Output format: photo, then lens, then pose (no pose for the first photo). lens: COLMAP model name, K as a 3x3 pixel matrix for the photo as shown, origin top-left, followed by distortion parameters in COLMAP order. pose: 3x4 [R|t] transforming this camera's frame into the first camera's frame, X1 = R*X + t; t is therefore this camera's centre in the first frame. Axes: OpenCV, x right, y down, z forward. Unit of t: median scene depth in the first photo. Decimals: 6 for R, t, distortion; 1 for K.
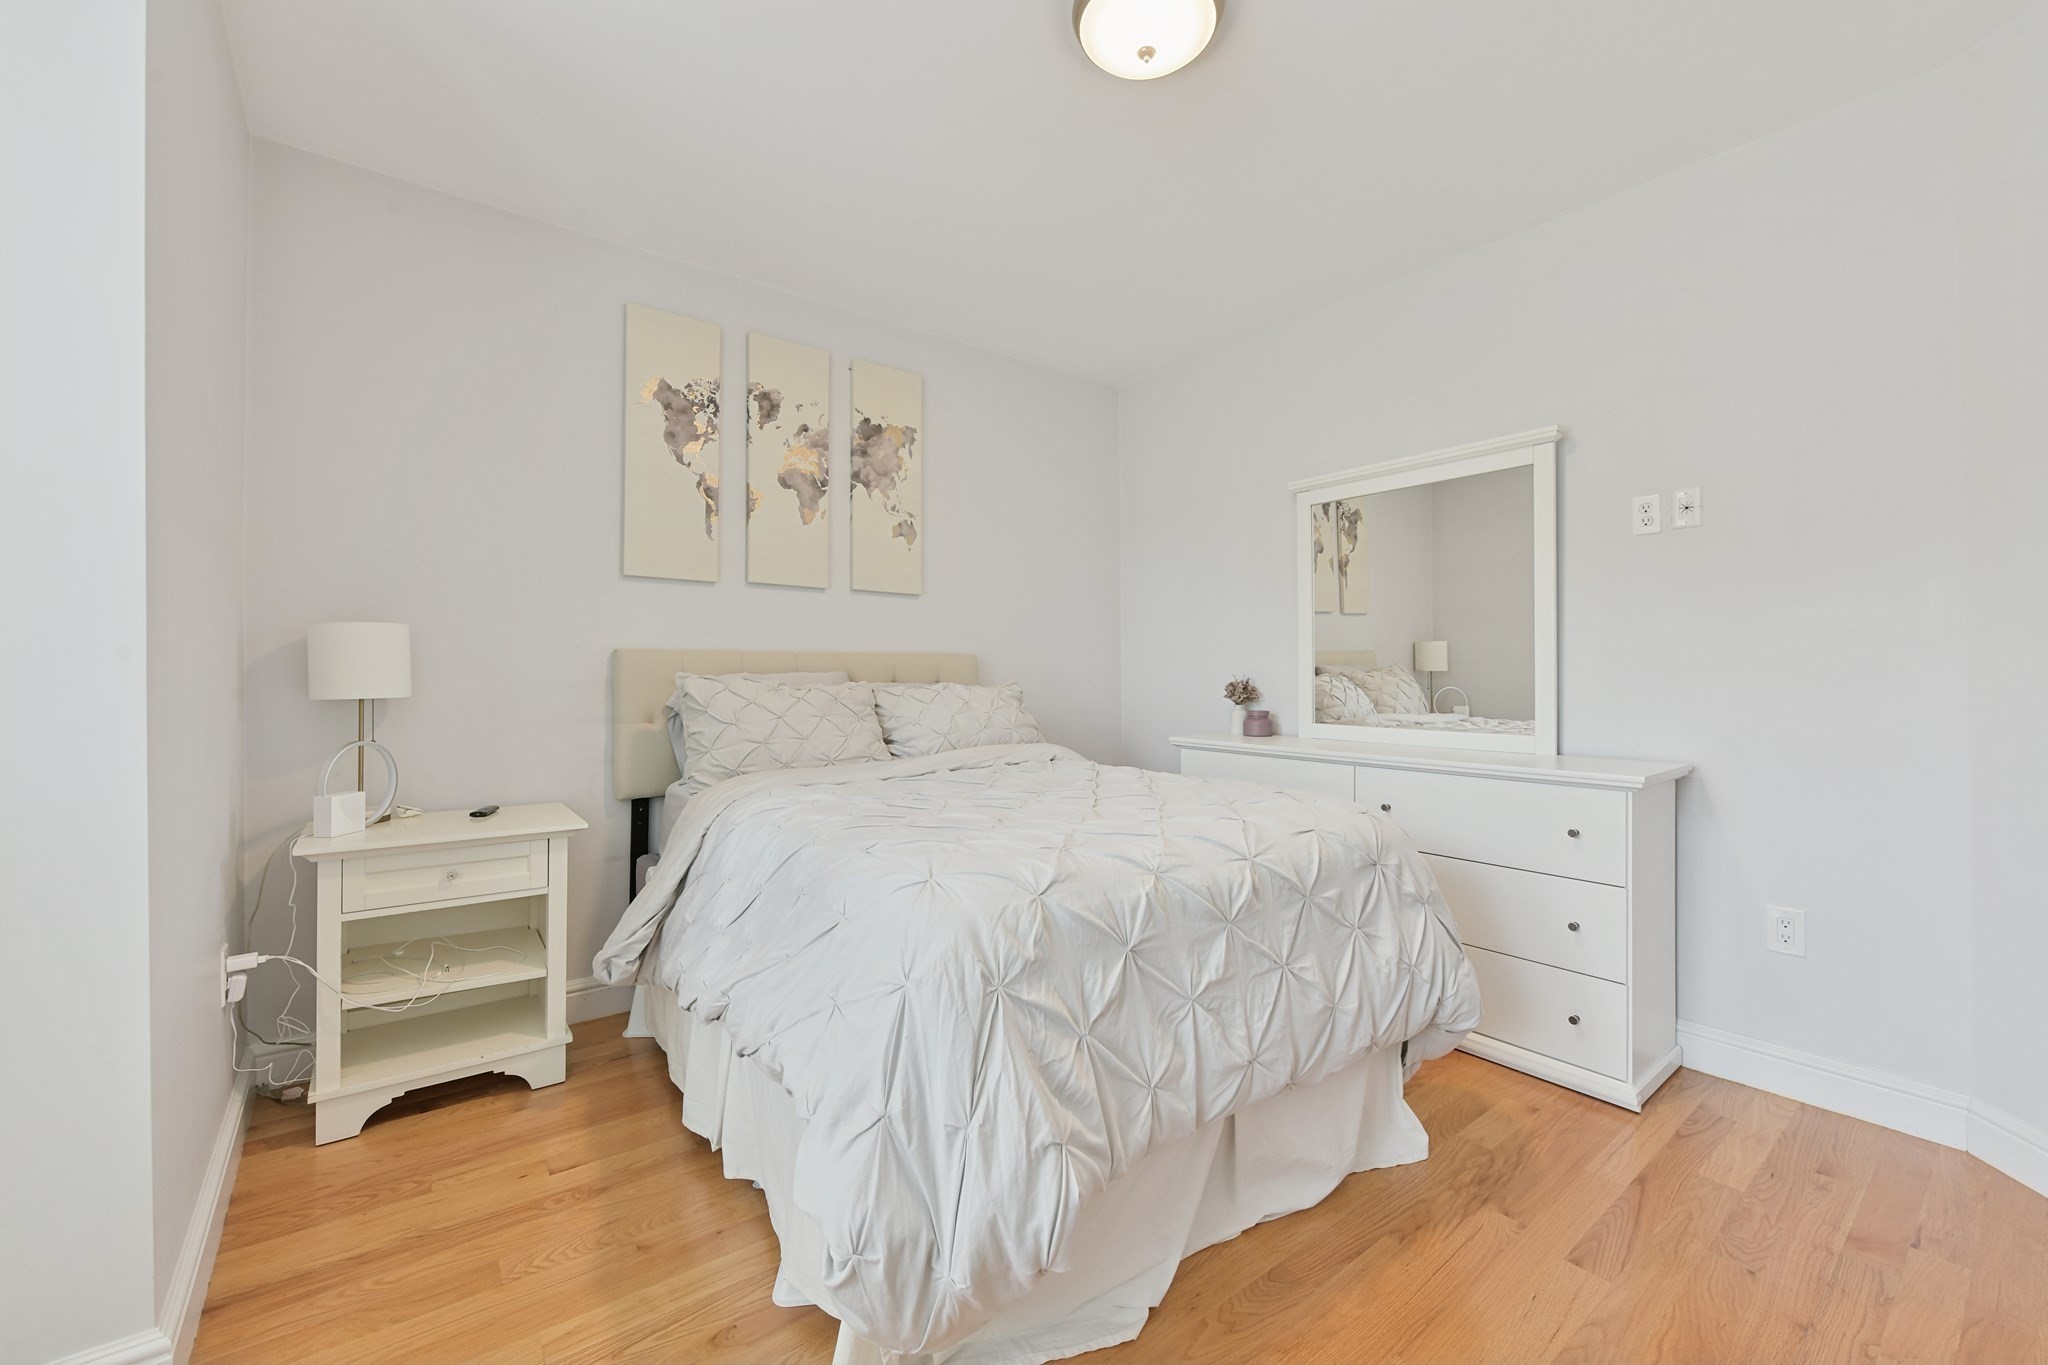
lens RADIAL K [[823.3, 0, 1031.3], [0, 823.3, 676.8], [0, 0, 1]] dist [-0.003573, -0.001419]
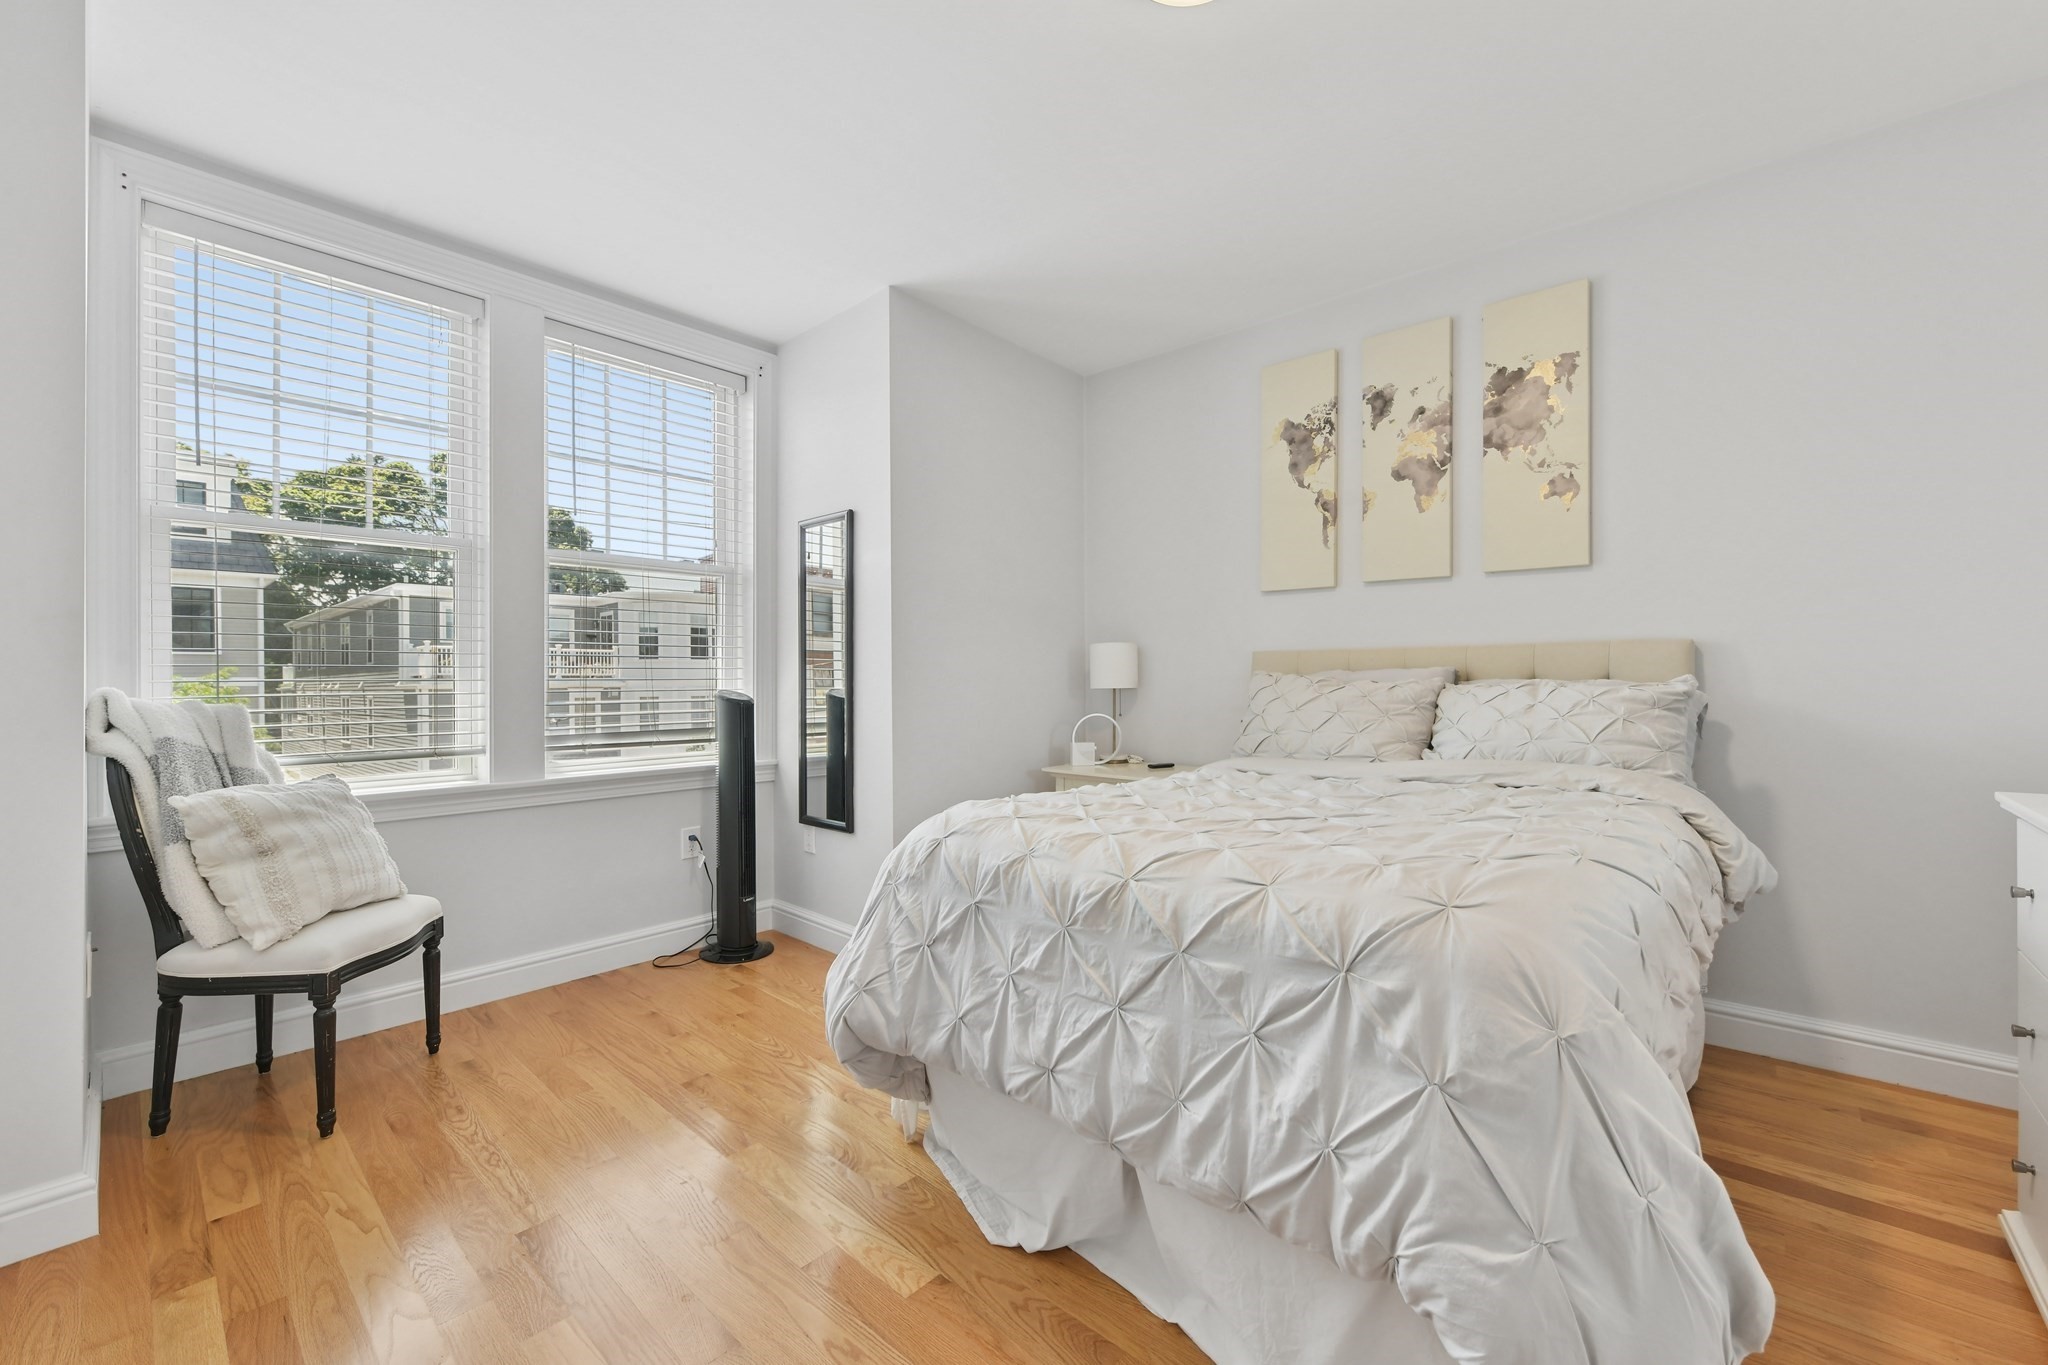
lens RADIAL K [[823.3, 0, 1033.9], [0, 823.3, 681.3], [0, 0, 1]] dist [-0.003573, -0.001419]
pose [[0.183134, 0.003272, -0.983082, 0.605695], [0.007414, 0.999961, 0.004710, 0.002368], [0.983060, -0.008151, 0.183103, 0.403917]]
